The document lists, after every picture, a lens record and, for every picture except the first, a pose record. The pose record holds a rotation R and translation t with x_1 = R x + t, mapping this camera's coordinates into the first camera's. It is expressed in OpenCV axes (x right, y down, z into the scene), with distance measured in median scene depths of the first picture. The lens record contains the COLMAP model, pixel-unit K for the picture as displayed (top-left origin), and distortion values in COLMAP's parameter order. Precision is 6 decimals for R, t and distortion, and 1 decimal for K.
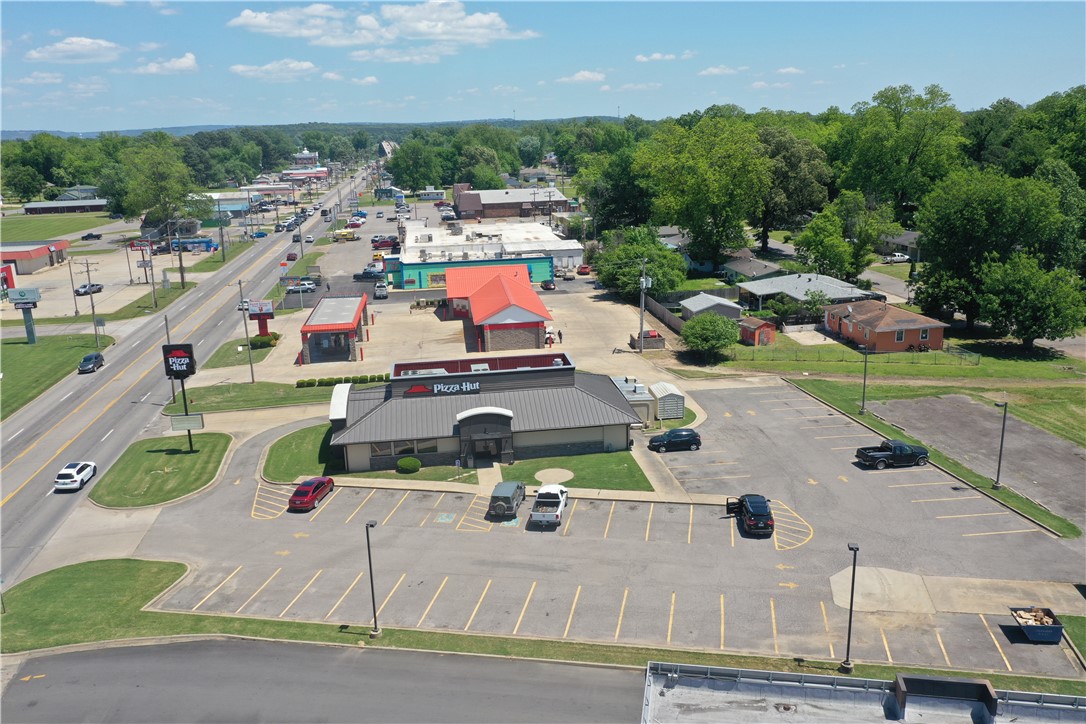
lens RADIAL K [[866.8, 0, 541.7], [0, 866.8, 363.4], [0, 0, 1]] dist [0.007288, 0.010373]
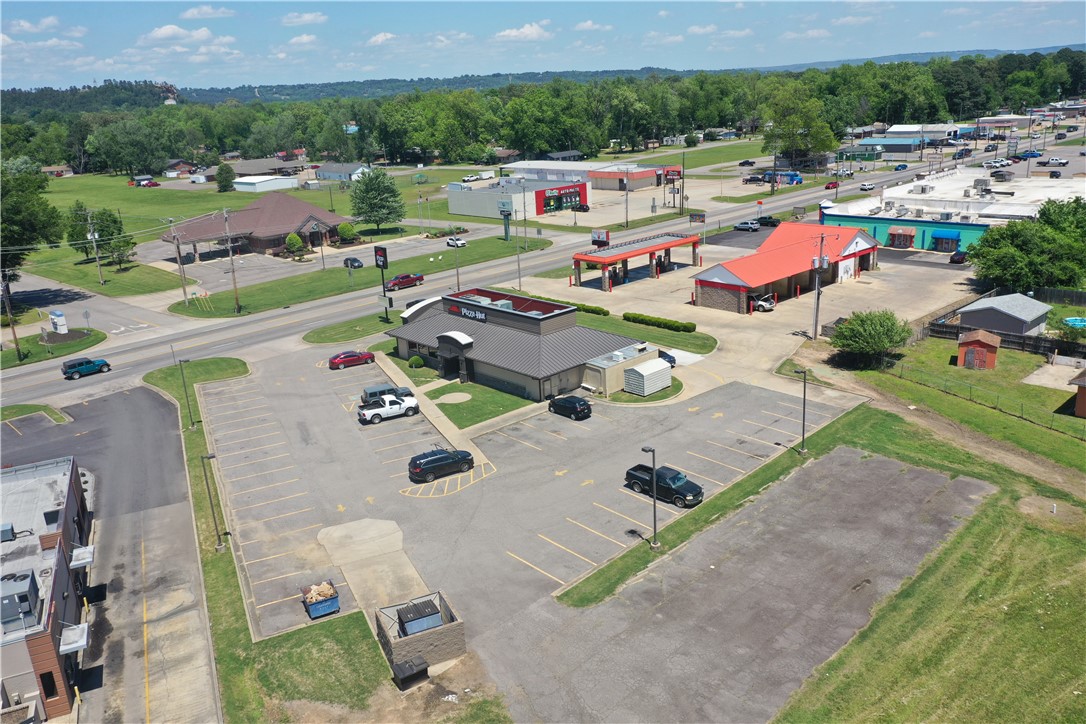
lens RADIAL K [[866.8, 0, 541.7], [0, 866.8, 363.4], [0, 0, 1]] dist [0.007288, 0.010373]
pose [[0.573235, 0.244134, -0.782177, 0.925821], [-0.175430, 0.969014, 0.173882, -0.133717], [0.800391, 0.037542, 0.598302, 0.351244]]
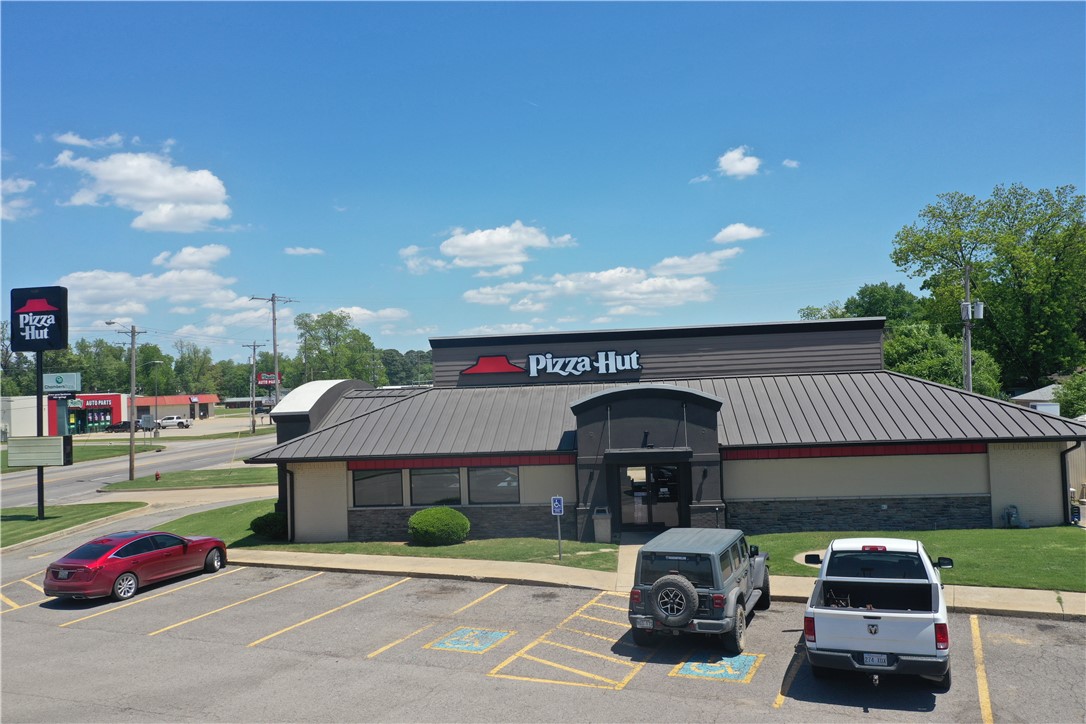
lens RADIAL K [[863.2, 0, 543.0], [0, 863.2, 362.0], [0, 0, 1]] dist [0.006369, 0.003621]
pose [[0.972202, -0.013437, -0.233756, -0.020910], [-0.052987, 0.959826, -0.275547, 0.141041], [0.228068, 0.280273, 0.932433, 0.611990]]
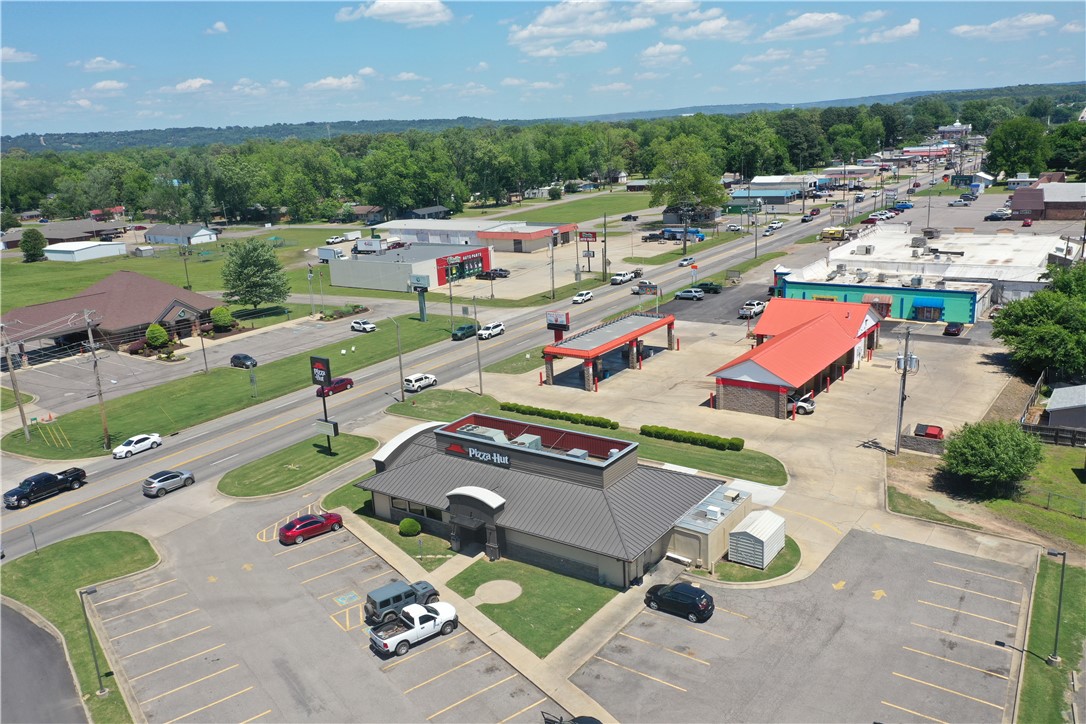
lens RADIAL K [[865.7, 0, 543.0], [0, 865.7, 362.0], [0, 0, 1]] dist [0.008217, 0.002384]
pose [[0.729880, 0.168443, -0.662496, 0.518491], [-0.145493, 0.985238, 0.090210, -0.157144], [0.667912, 0.030546, 0.743613, 0.370184]]
